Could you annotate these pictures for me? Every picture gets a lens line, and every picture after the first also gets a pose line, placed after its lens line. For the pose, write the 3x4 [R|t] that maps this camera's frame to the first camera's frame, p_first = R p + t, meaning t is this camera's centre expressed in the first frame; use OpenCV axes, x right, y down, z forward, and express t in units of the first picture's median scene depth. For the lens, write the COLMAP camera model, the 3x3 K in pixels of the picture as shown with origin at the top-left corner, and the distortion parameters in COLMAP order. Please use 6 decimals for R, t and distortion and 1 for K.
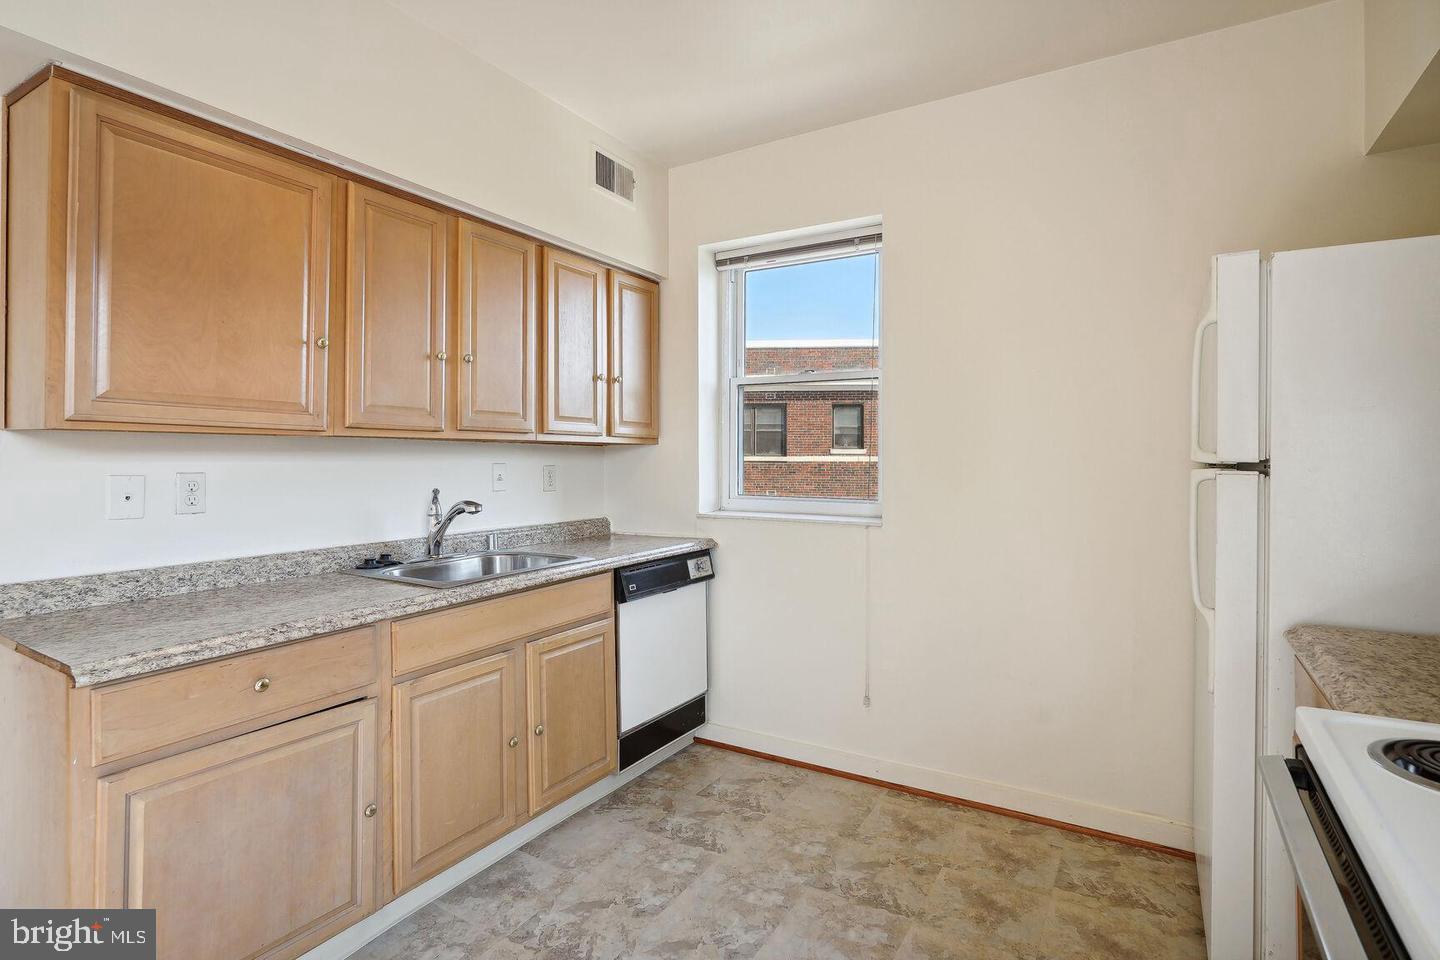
lens RADIAL K [[711.1, 0, 728.1], [0, 711.1, 450.8], [0, 0, 1]] dist [-0.003009, 0.000332]
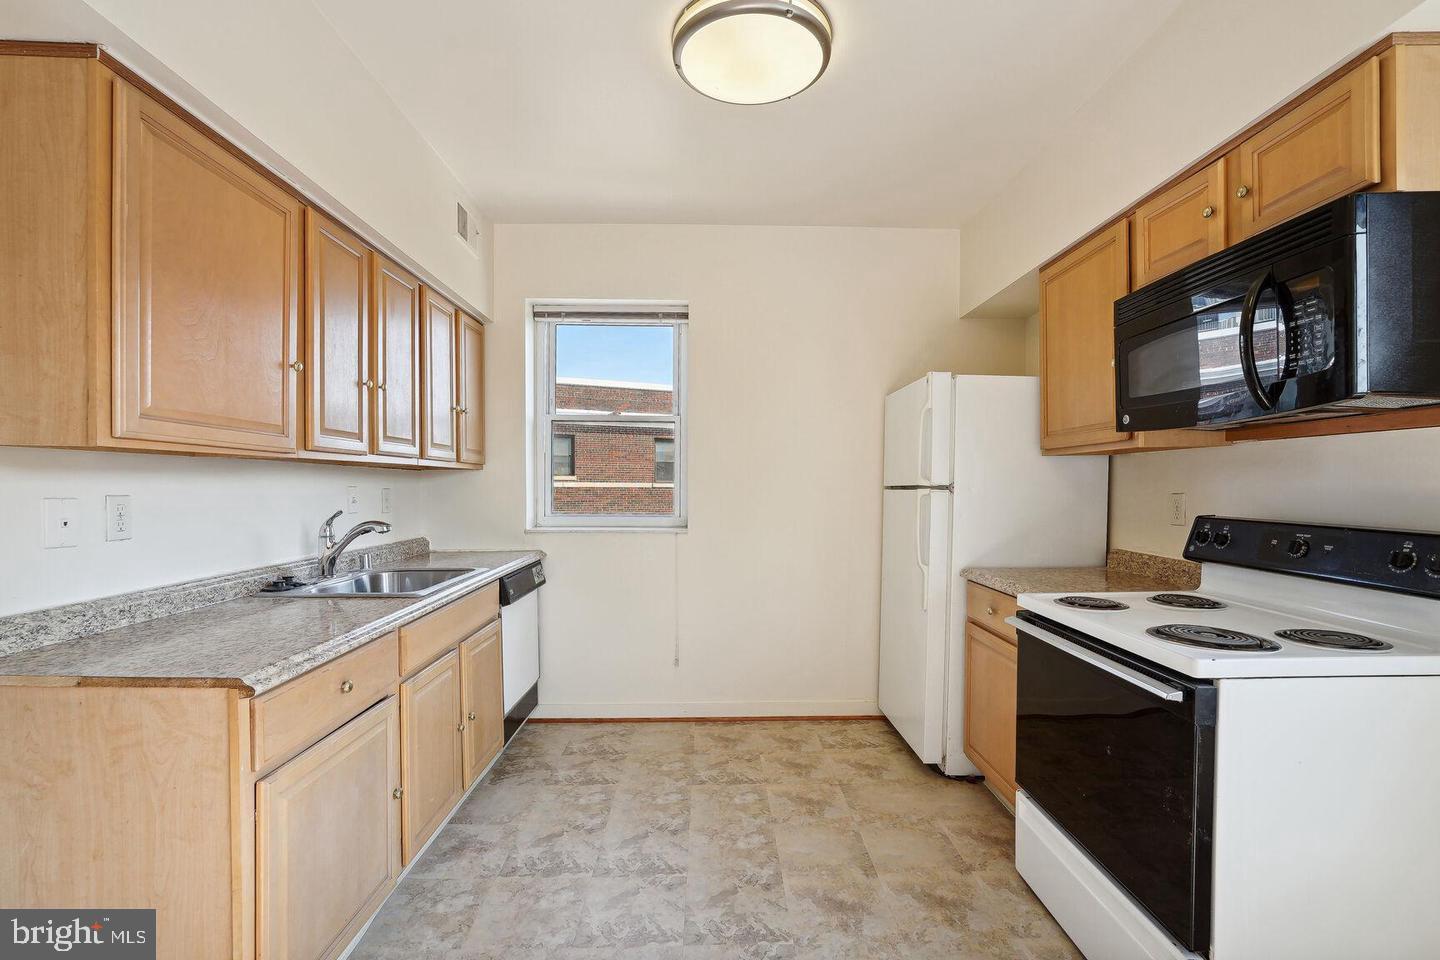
lens RADIAL K [[648.9, 0, 720.2], [0, 648.9, 499.6], [0, 0, 1]] dist [-0.017525, 0.008168]
pose [[0.848239, -0.009996, 0.529519, -0.424072], [-0.008367, 0.999444, 0.032271, 0.002363], [-0.529547, -0.031804, 0.847684, -0.086538]]
